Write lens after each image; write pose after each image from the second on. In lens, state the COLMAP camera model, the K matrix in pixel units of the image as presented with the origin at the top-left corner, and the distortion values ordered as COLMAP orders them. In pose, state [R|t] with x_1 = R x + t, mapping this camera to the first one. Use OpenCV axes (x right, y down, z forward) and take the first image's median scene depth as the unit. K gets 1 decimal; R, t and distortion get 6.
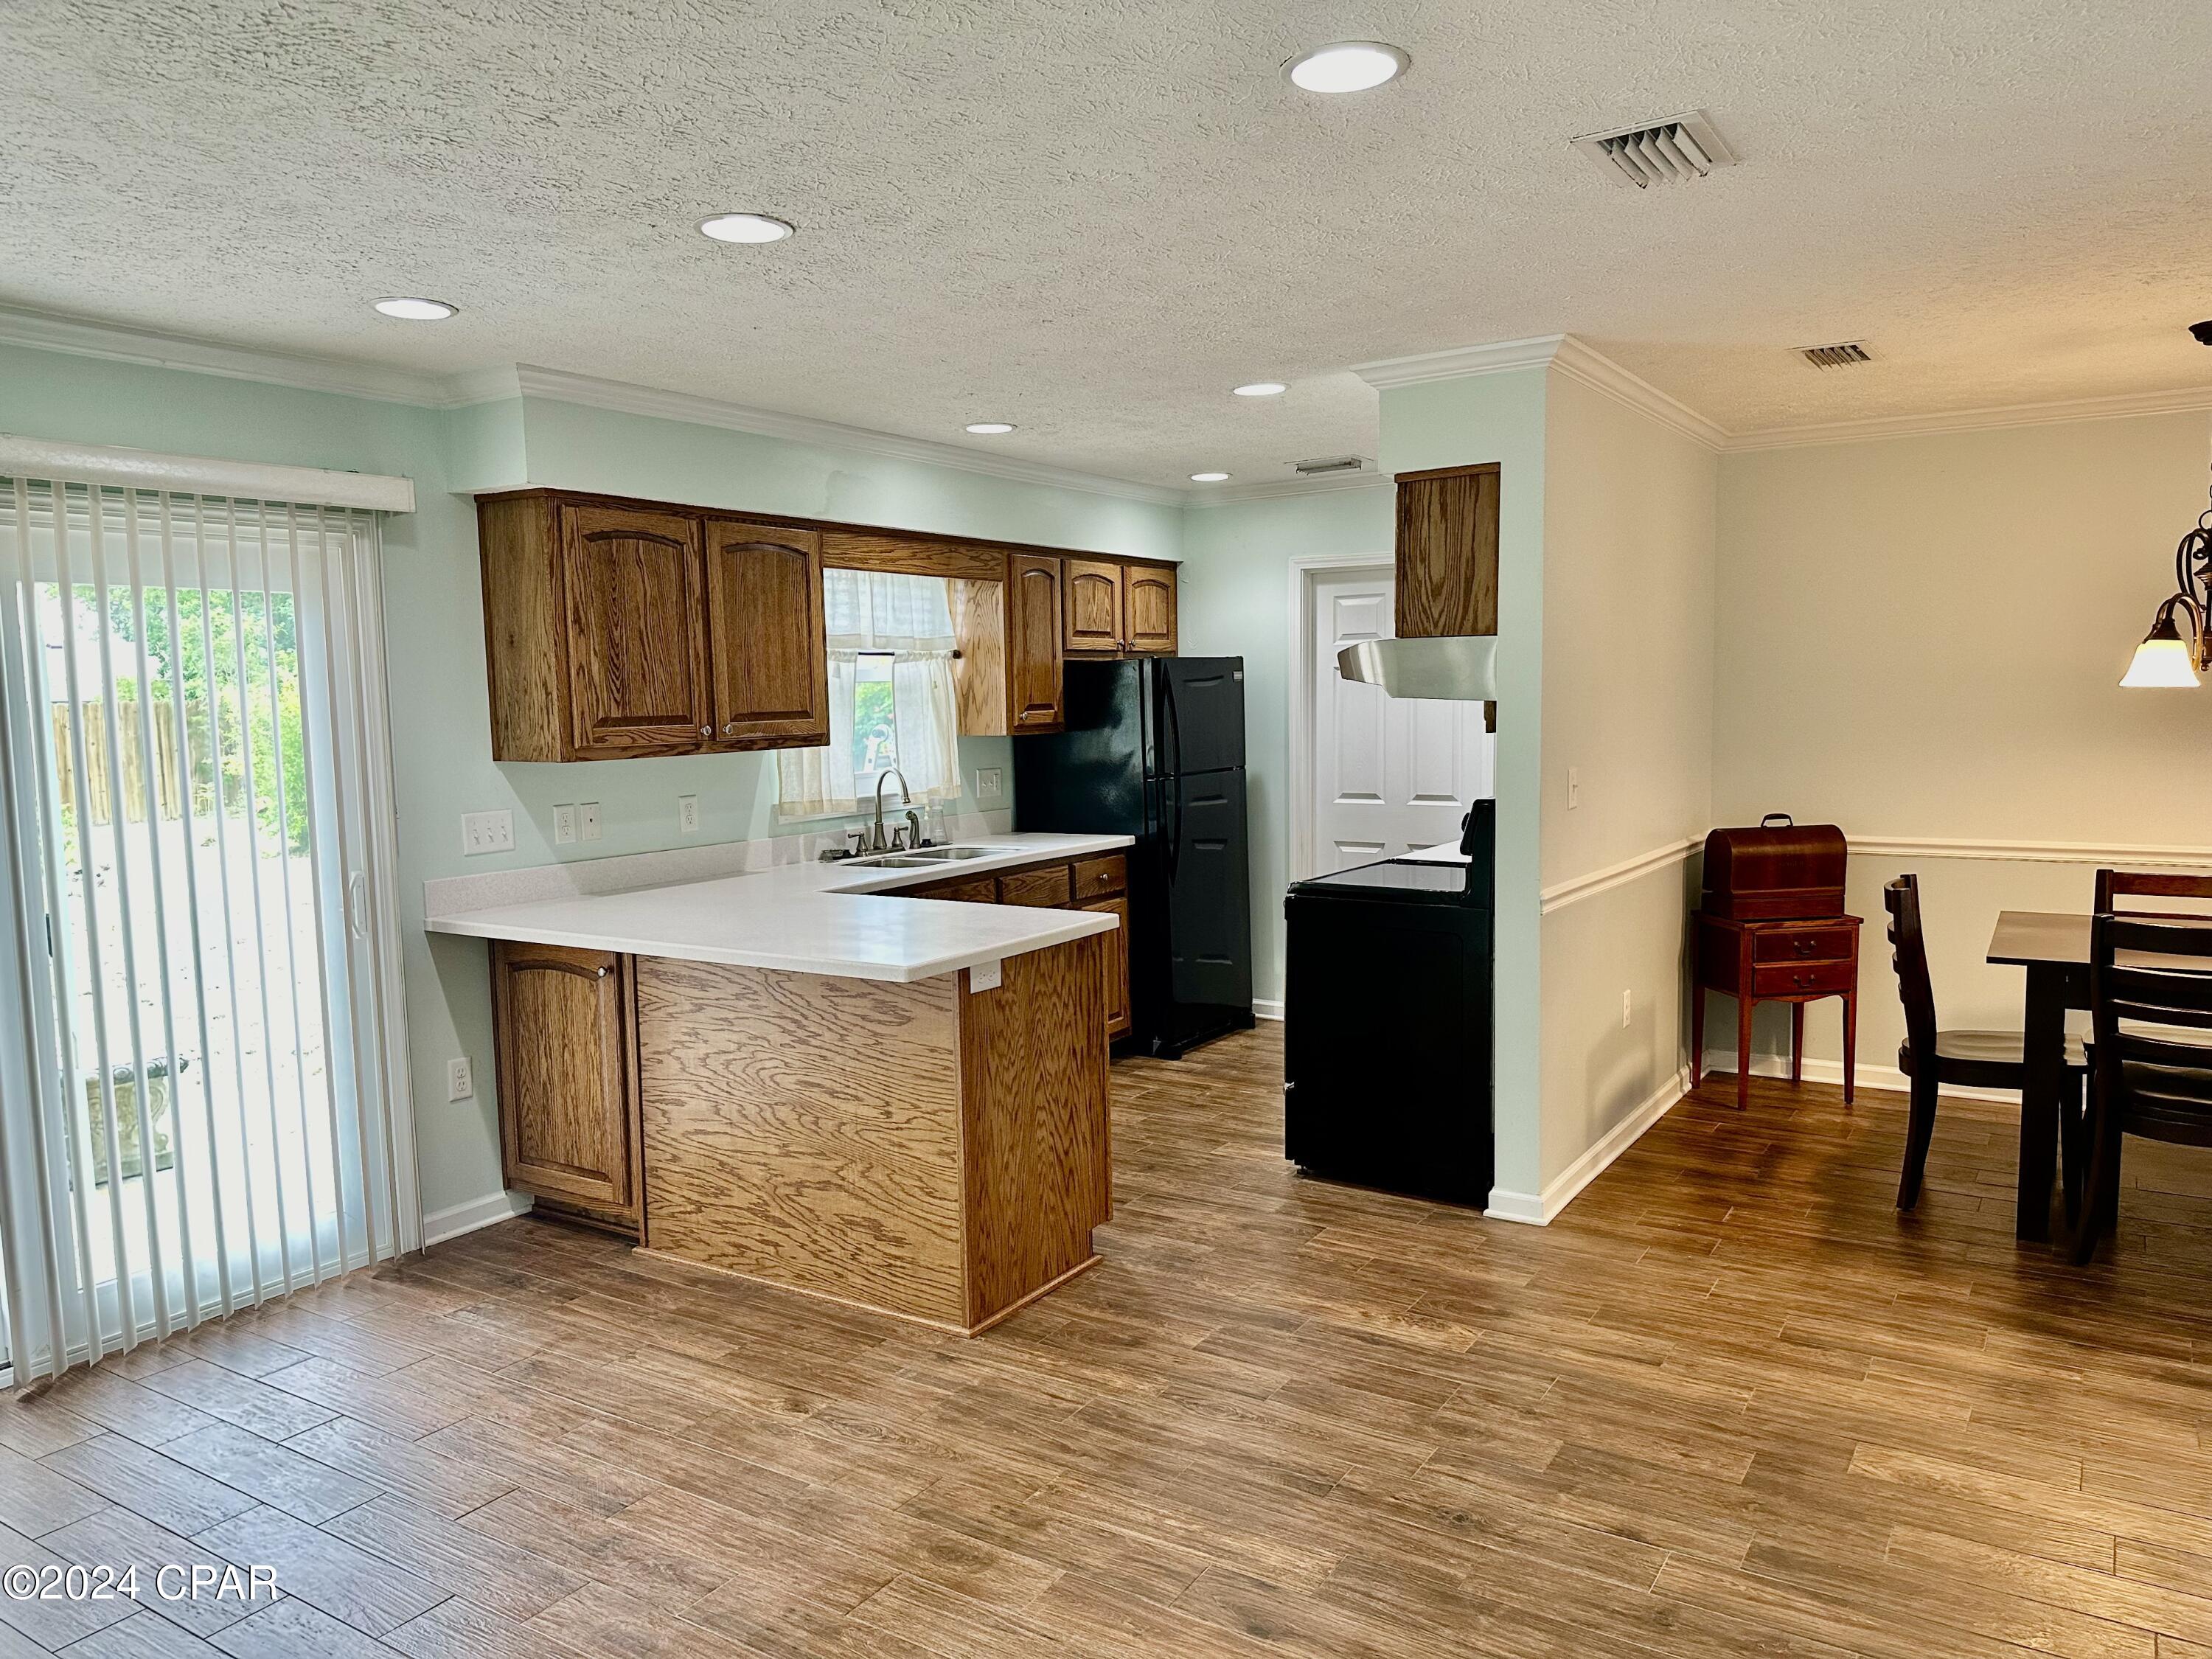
lens RADIAL K [[1534.2, 0, 1088.3], [0, 1534.2, 840.3], [0, 0, 1]] dist [0.040045, -0.051871]
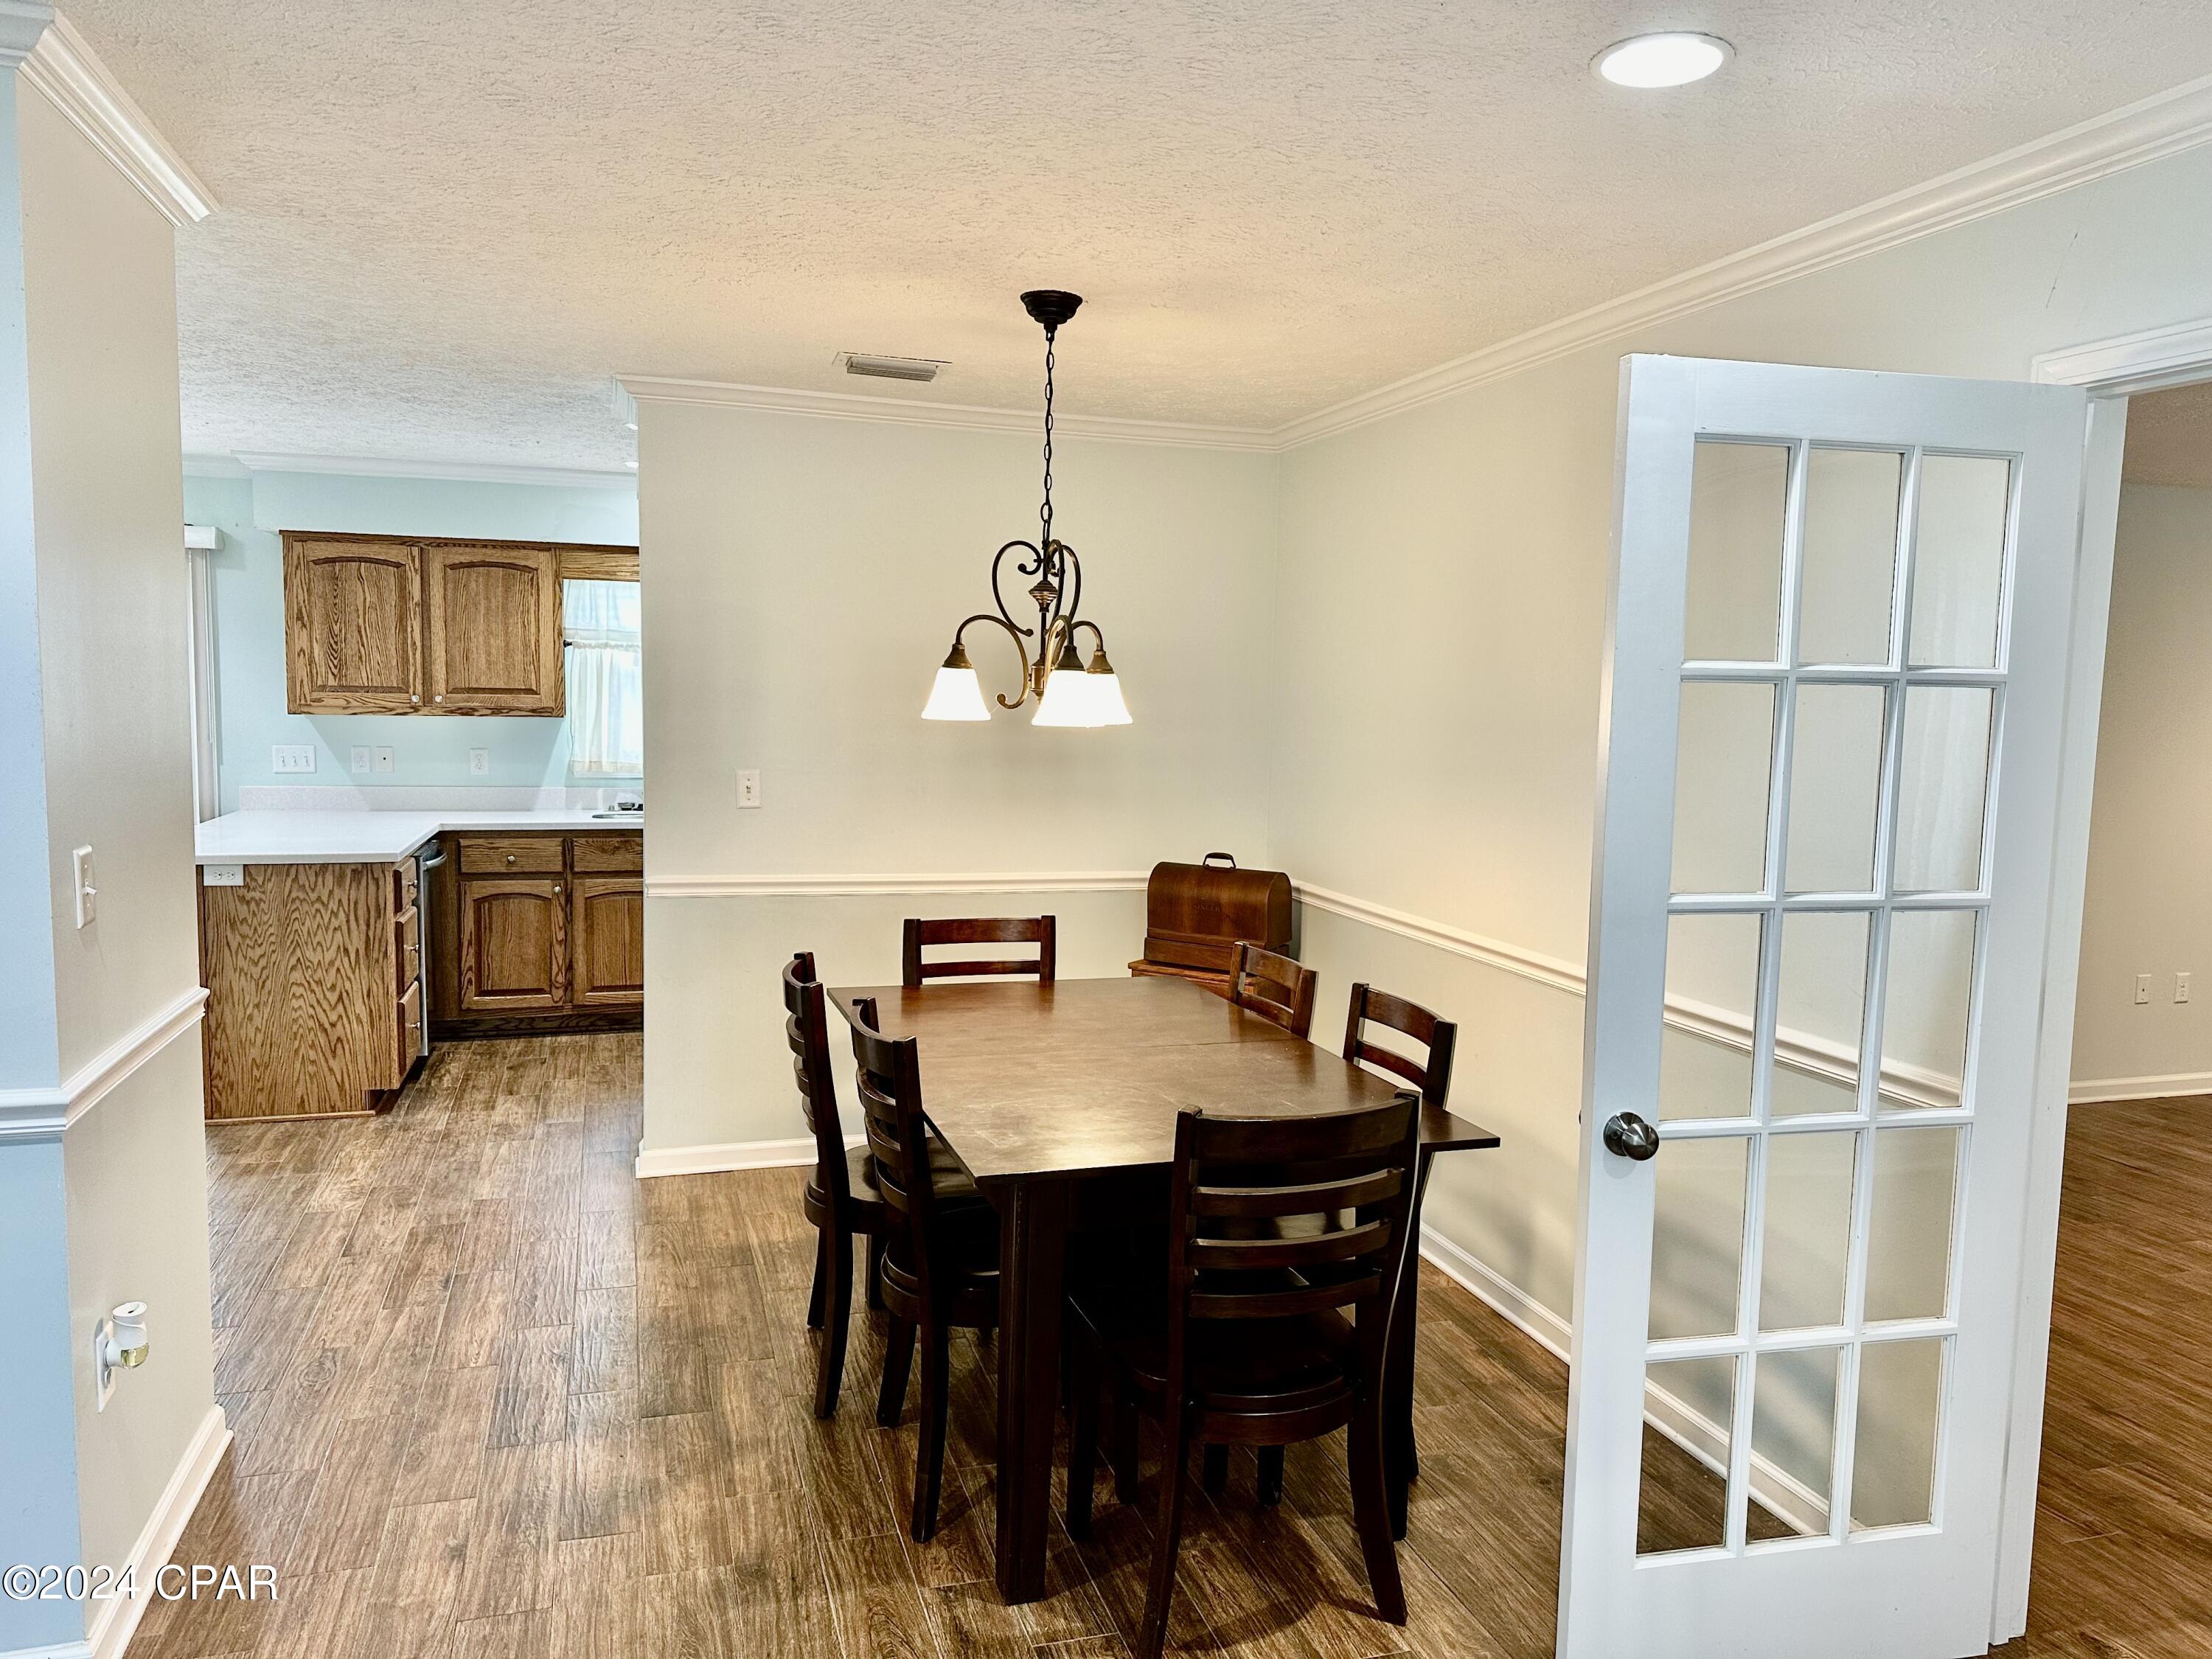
lens RADIAL K [[1534.2, 0, 1089.0], [0, 1534.2, 825.2], [0, 0, 1]] dist [0.040045, -0.051871]
pose [[0.782952, 0.097081, -0.614461, 1.157319], [-0.100315, 0.994524, 0.029306, -0.064160], [0.613941, 0.038694, 0.788403, 0.304465]]
